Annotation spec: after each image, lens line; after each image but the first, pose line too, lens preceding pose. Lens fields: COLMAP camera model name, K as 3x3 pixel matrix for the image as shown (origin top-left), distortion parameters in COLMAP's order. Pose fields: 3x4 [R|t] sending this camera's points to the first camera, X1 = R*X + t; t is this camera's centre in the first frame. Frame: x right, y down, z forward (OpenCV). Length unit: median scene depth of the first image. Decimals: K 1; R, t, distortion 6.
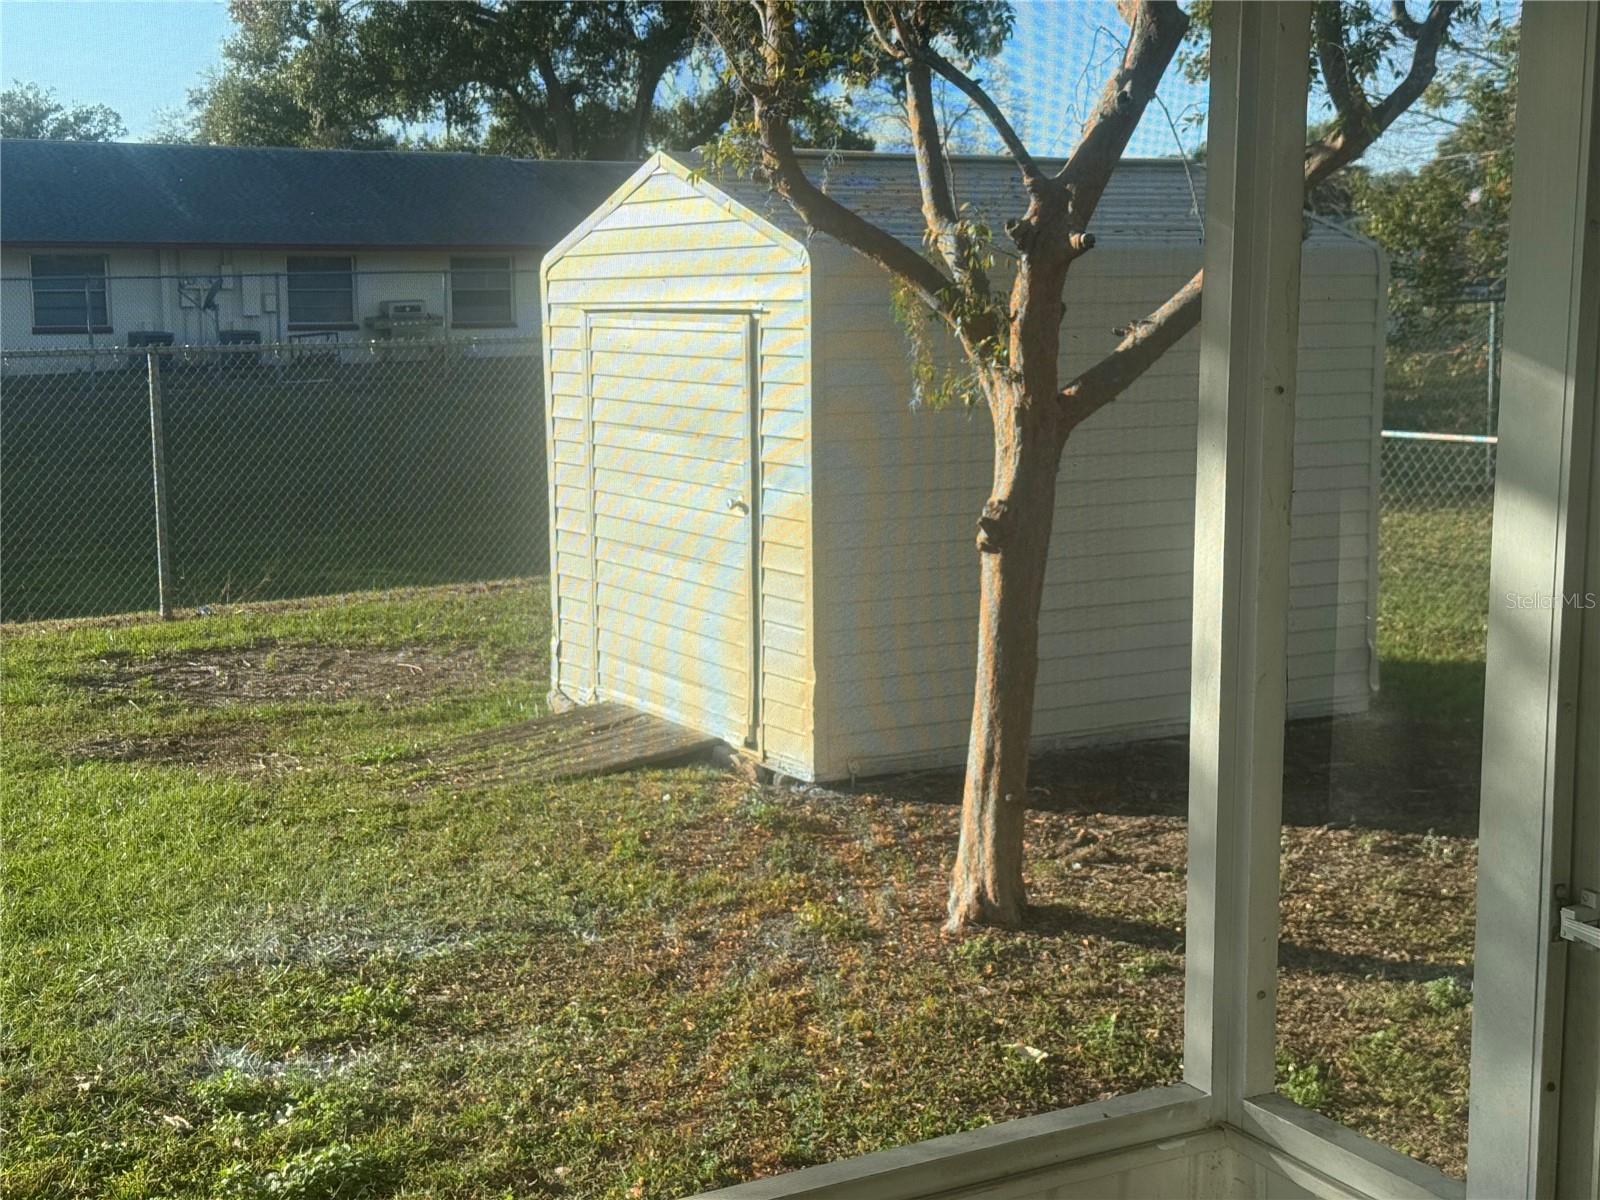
lens RADIAL K [[2227.3, 0, 800.0], [0, 2227.3, 600.0], [0, 0, 1]] dist [0.180786, -0.317495]
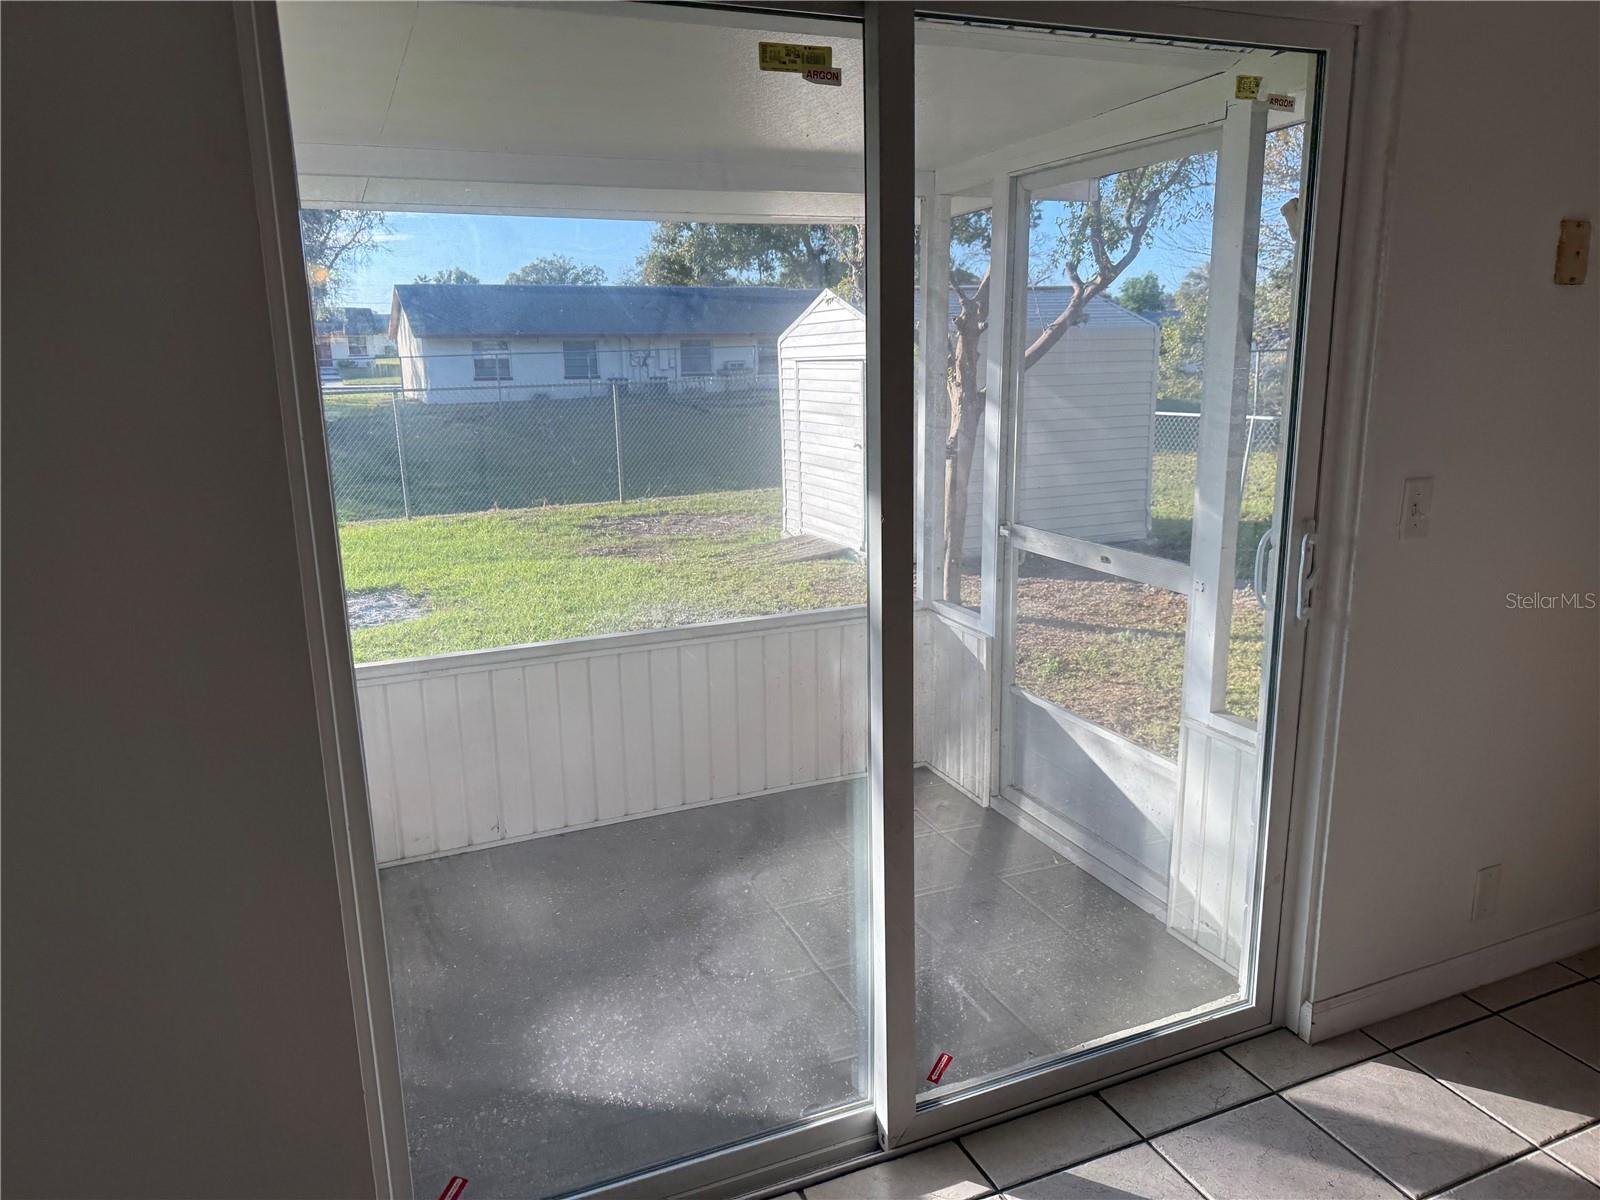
lens RADIAL K [[1106.7, 0, 811.0], [0, 1106.7, 602.5], [0, 0, 1]] dist [0.126175, -0.135403]
pose [[0.993767, 0.011338, -0.110902, 0.074087], [-0.002223, 0.996633, 0.081968, 0.035266], [0.111457, -0.081210, 0.990445, -0.216002]]
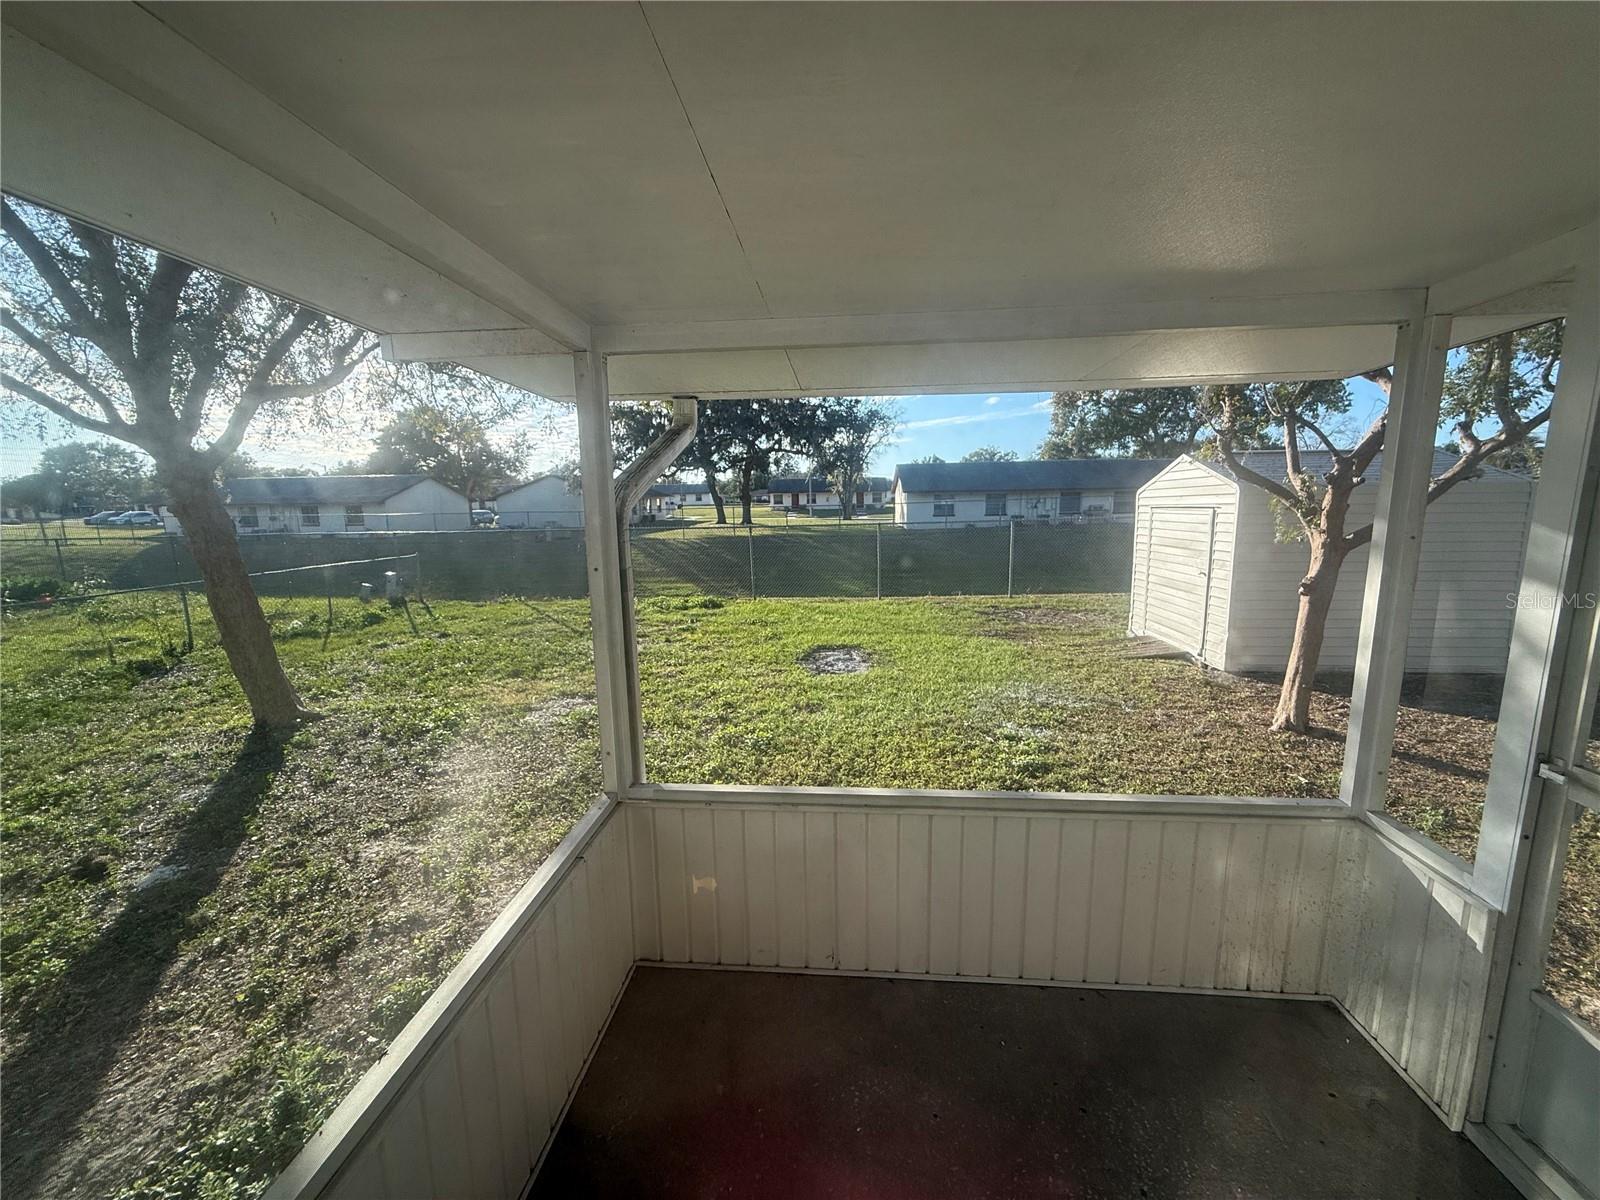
lens RADIAL K [[638.2, 0, 795.0], [0, 638.2, 600.7], [0, 0, 1]] dist [-0.000665, -0.000241]
pose [[0.817430, 0.078936, -0.570594, 0.021647], [-0.070250, 0.996833, 0.037262, -0.000431], [0.571729, 0.009625, 0.820386, 0.007293]]
